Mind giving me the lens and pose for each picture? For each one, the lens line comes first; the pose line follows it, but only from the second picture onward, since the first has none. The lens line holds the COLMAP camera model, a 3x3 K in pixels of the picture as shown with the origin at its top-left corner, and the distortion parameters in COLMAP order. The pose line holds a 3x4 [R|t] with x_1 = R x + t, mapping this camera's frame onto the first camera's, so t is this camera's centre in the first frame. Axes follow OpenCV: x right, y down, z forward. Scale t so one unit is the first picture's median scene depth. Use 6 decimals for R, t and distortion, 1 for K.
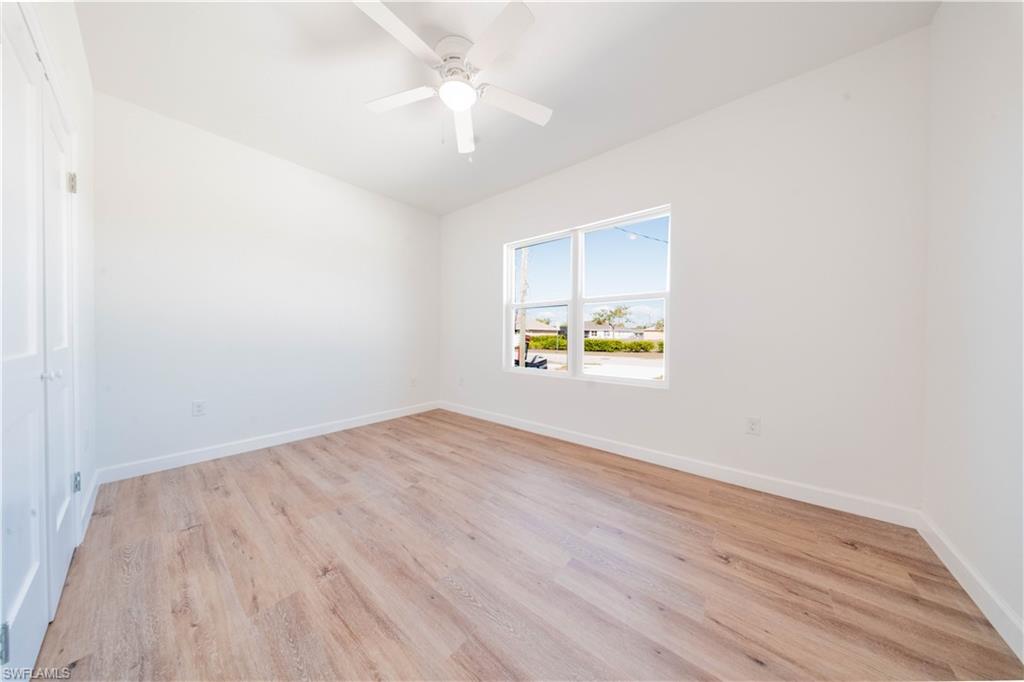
lens RADIAL K [[307.4, 0, 515.1], [0, 307.4, 337.0], [0, 0, 1]] dist [-0.001475, -0.001106]
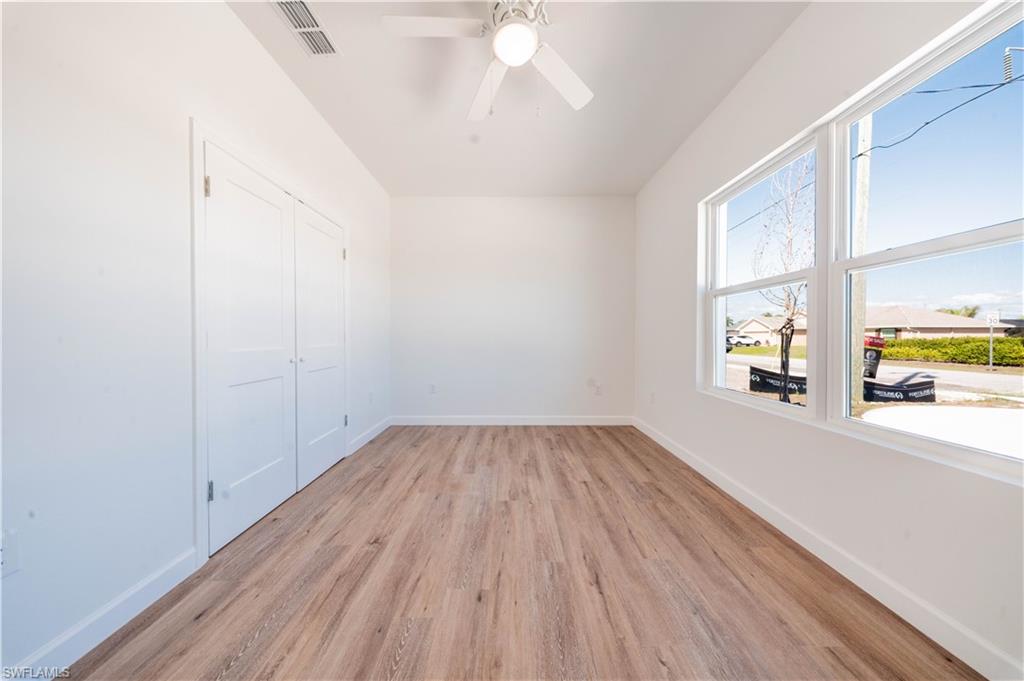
lens RADIAL K [[307.4, 0, 509.0], [0, 307.4, 337.8], [0, 0, 1]] dist [-0.001475, -0.001106]
pose [[0.623333, 0.002237, -0.781953, 0.323421], [-0.004211, 0.999991, -0.000495, -0.006604], [0.781945, 0.003601, 0.623337, 0.353277]]
